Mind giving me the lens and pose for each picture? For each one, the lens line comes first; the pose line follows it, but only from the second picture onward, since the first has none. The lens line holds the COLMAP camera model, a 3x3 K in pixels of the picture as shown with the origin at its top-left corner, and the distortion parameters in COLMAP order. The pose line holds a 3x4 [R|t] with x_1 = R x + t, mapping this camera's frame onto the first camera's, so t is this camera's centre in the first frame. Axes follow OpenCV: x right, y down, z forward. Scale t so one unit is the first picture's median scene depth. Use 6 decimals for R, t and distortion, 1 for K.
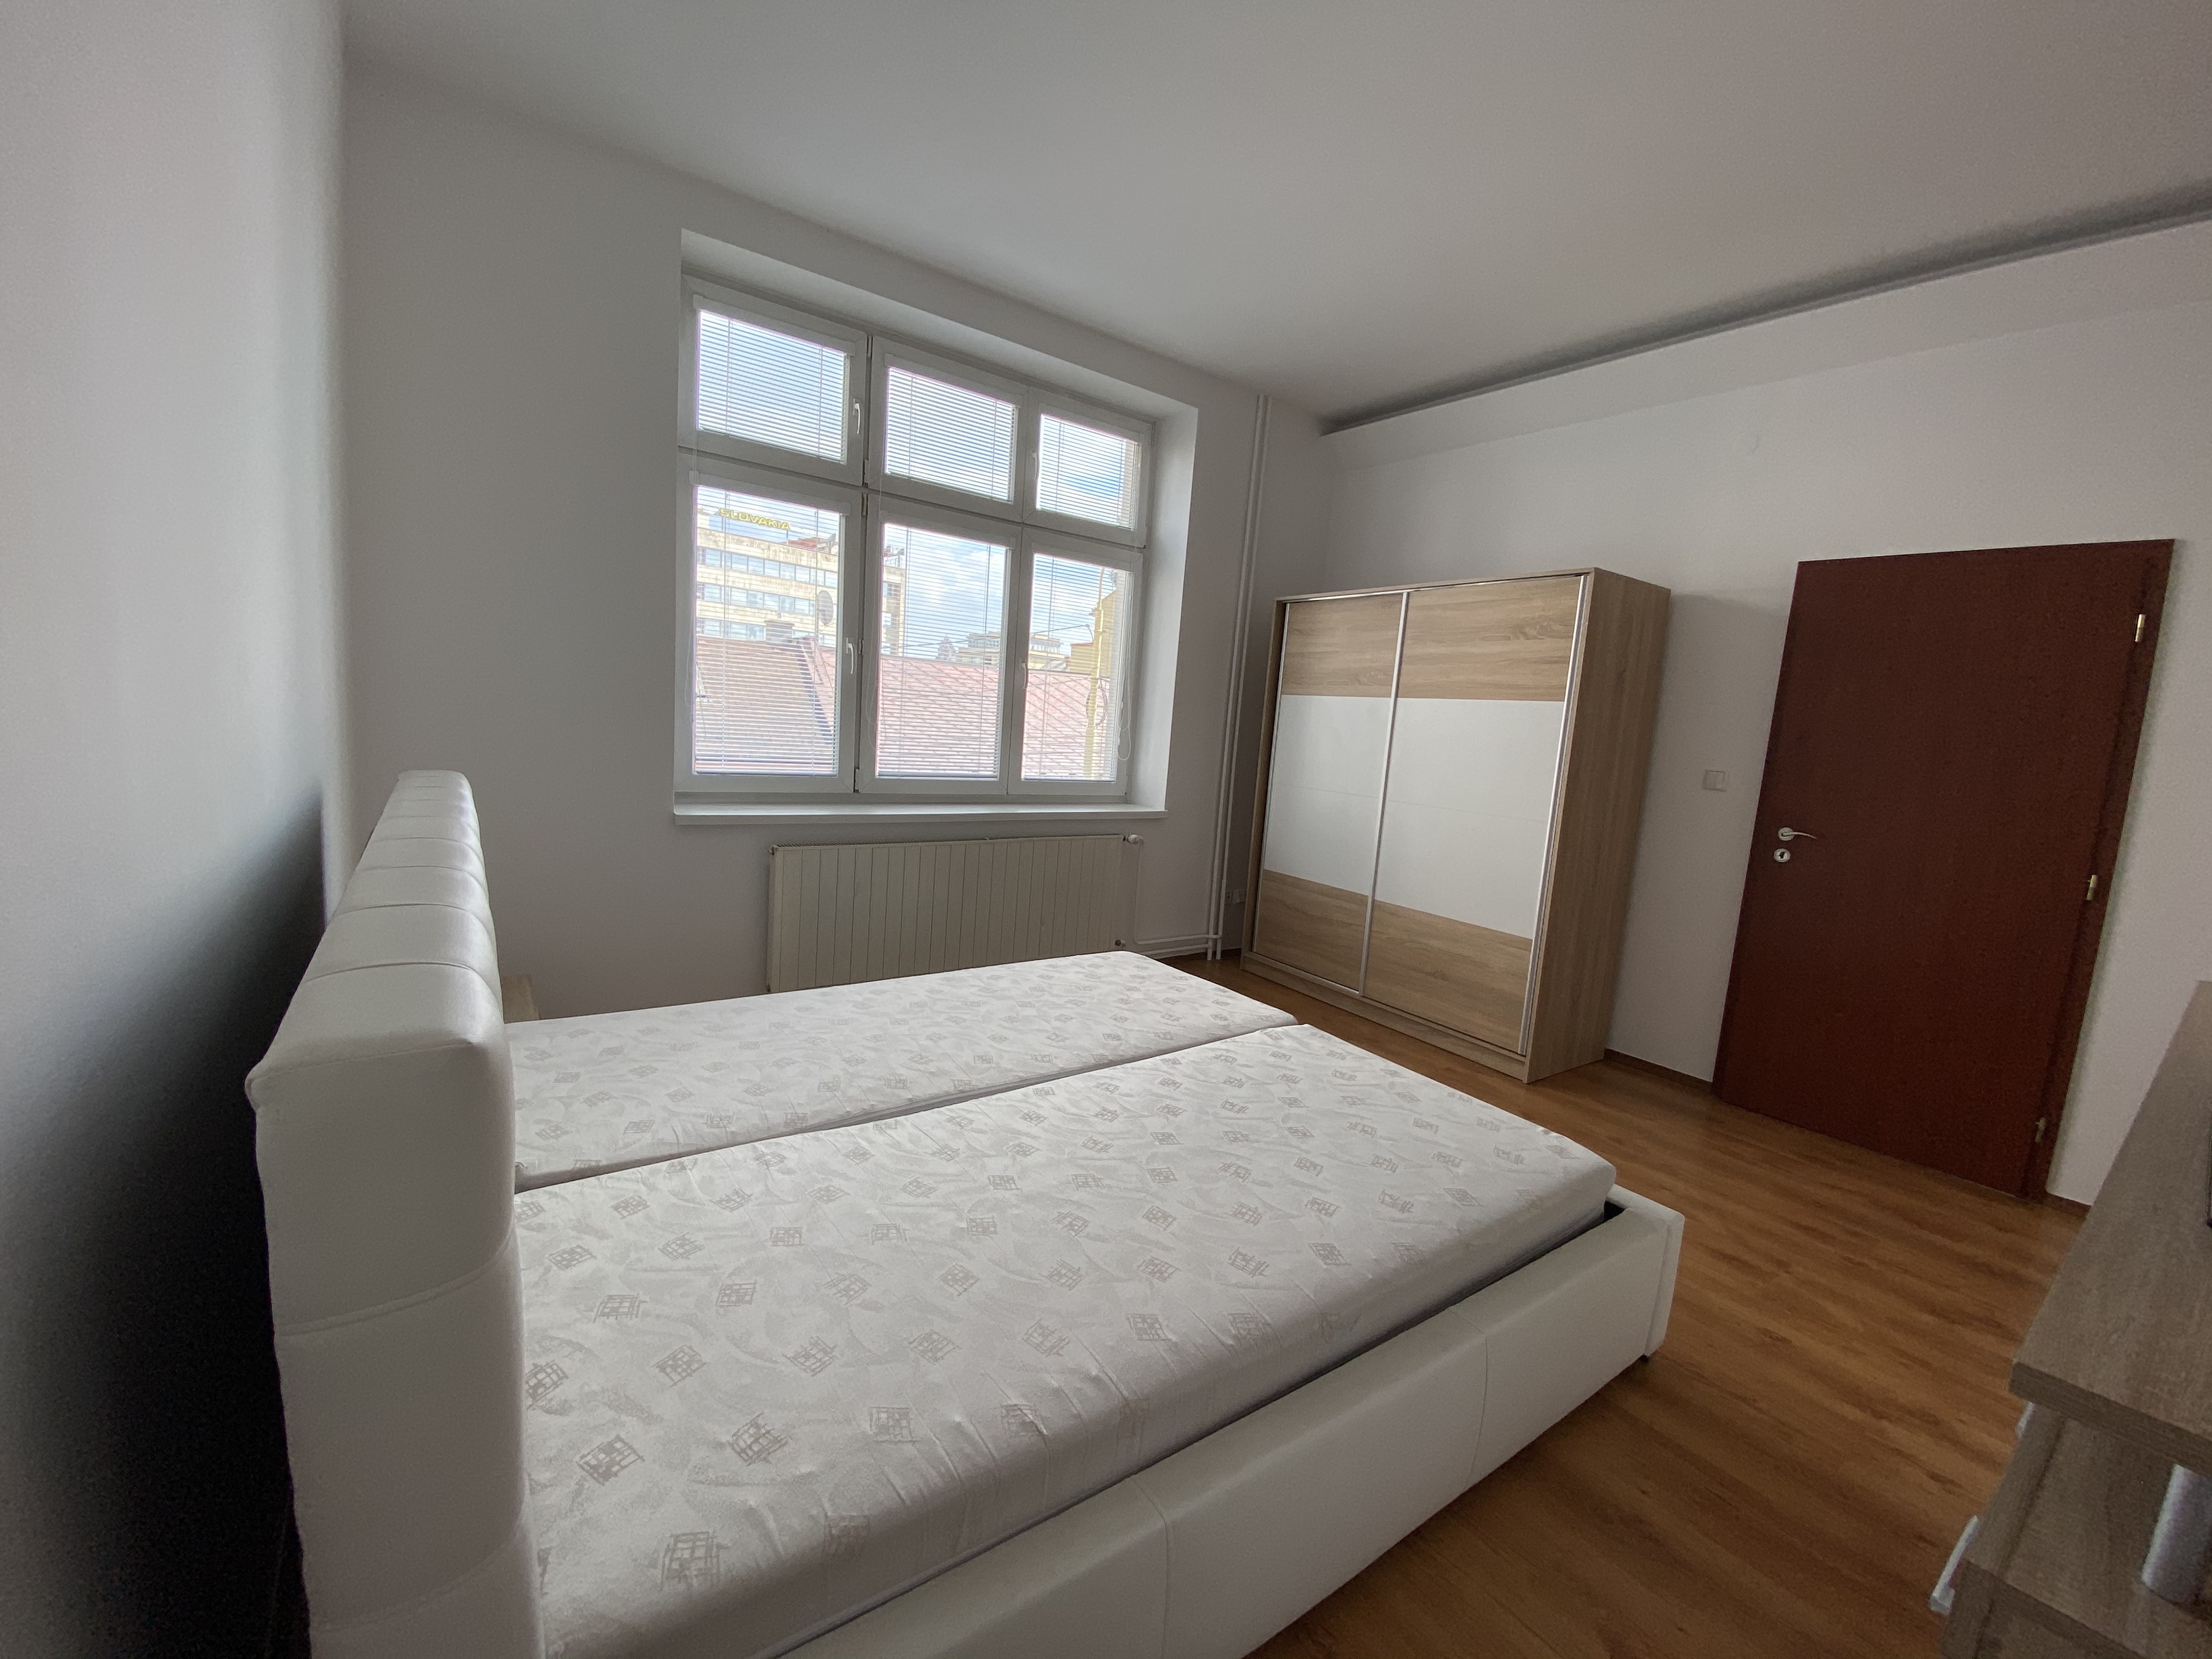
lens RADIAL K [[887.5, 0, 1103.0], [0, 887.5, 857.9], [0, 0, 1]] dist [0.016973, -0.017723]
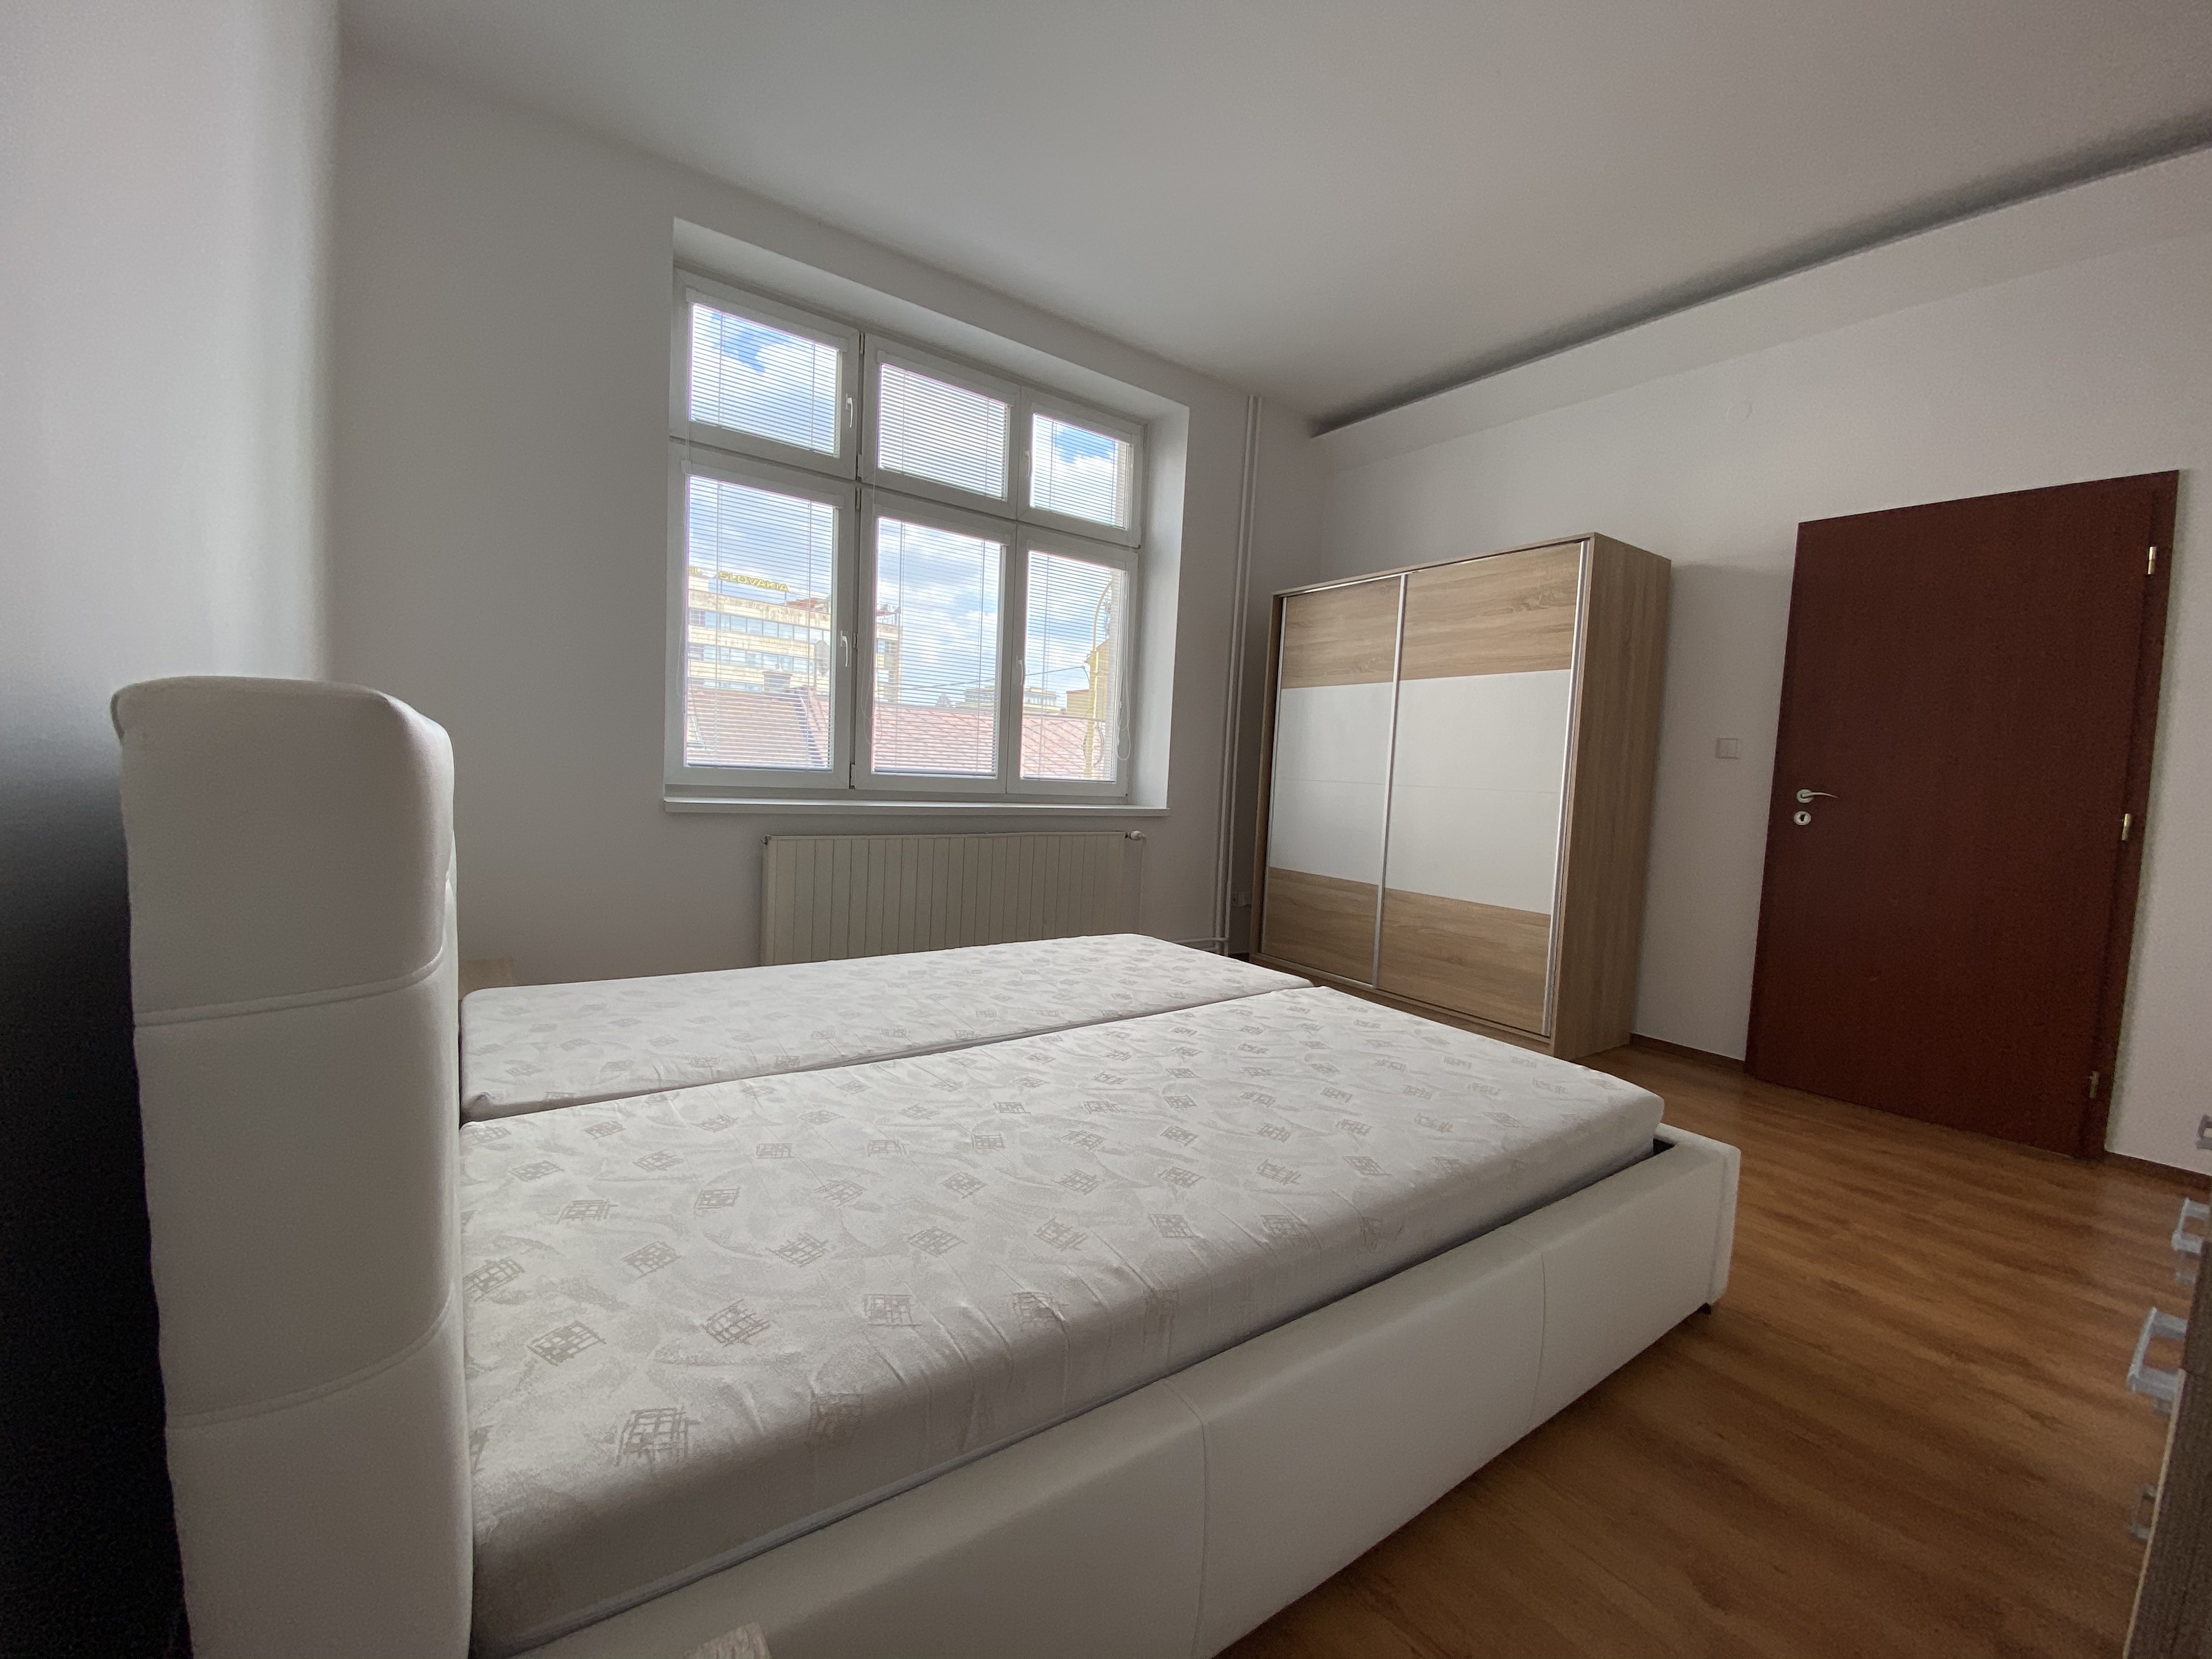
lens RADIAL K [[887.5, 0, 1104.7], [0, 887.5, 861.5], [0, 0, 1]] dist [0.019033, -0.018434]
pose [[0.999707, -0.024039, 0.002784, -0.006935], [0.024159, 0.998051, -0.057537, 0.116696], [-0.001395, 0.057587, 0.998340, 0.042322]]
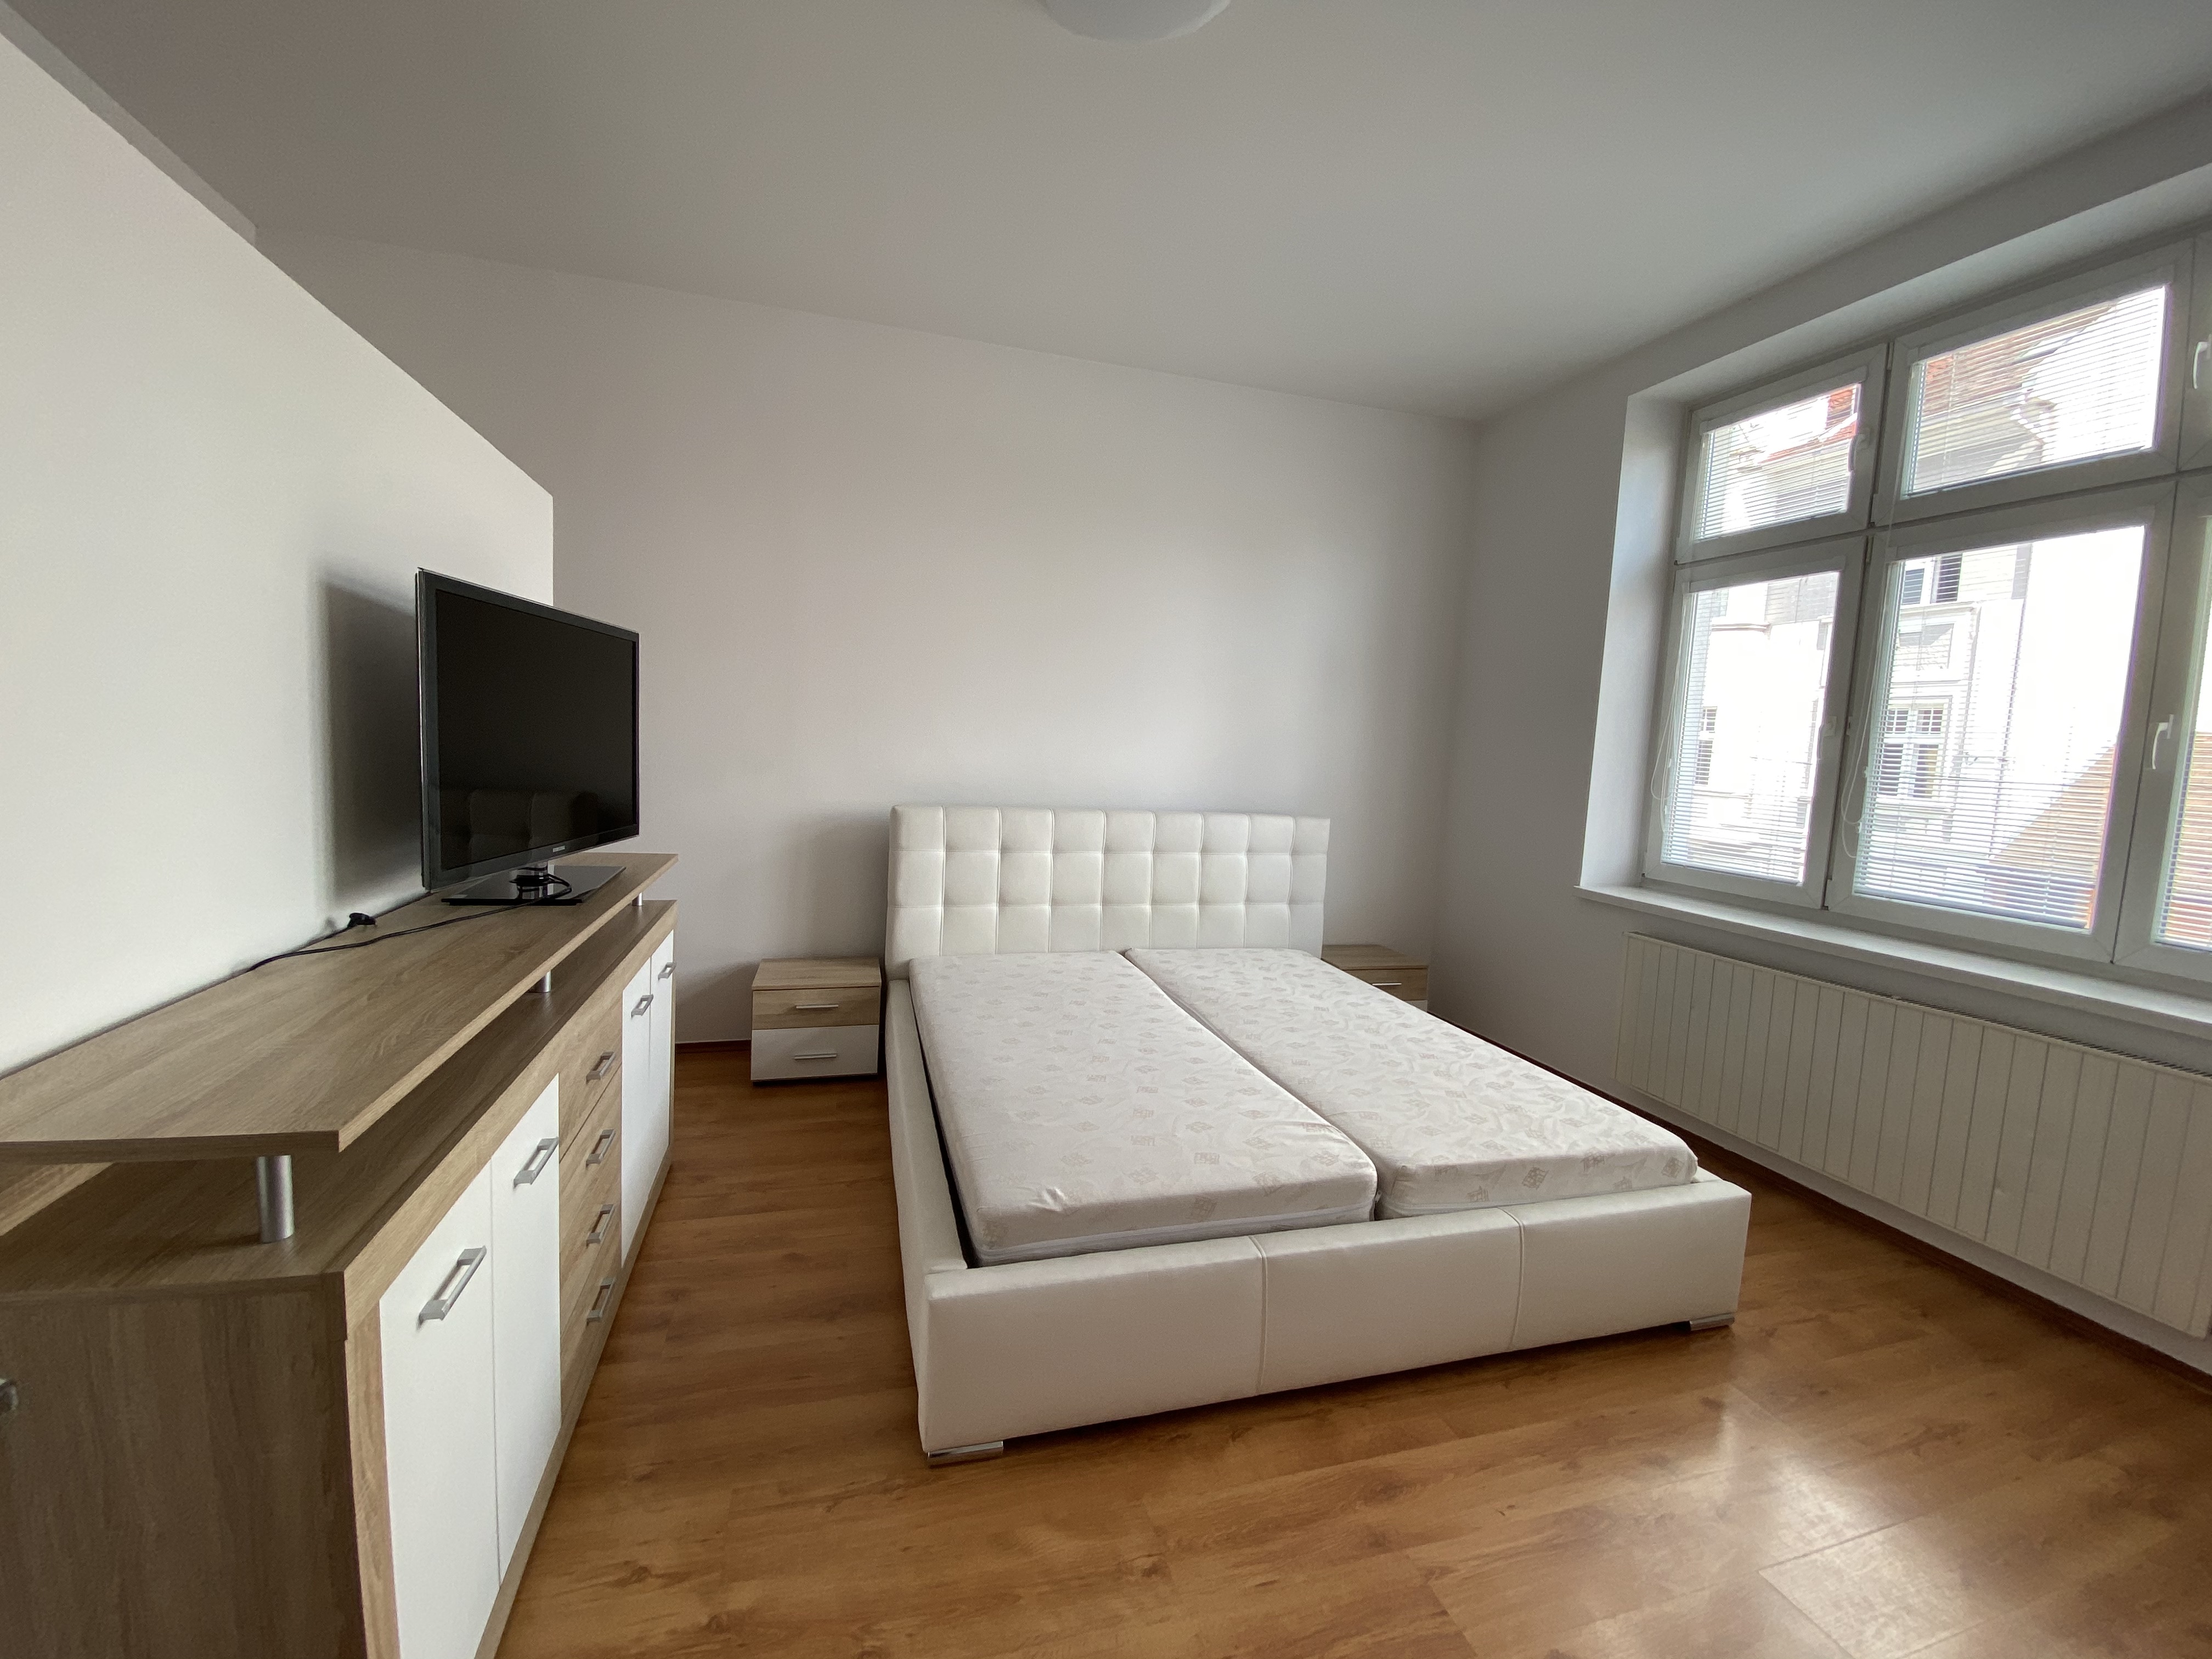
lens RADIAL K [[942.6, 0, 1106.0], [0, 942.6, 829.5], [0, 0, 1]] dist [0.071805, -0.011986]
pose [[-0.337377, 0.008759, -0.941329, 1.250745], [-0.216663, 0.972389, 0.086702, -0.133350], [0.916097, 0.233203, -0.326164, 1.150067]]
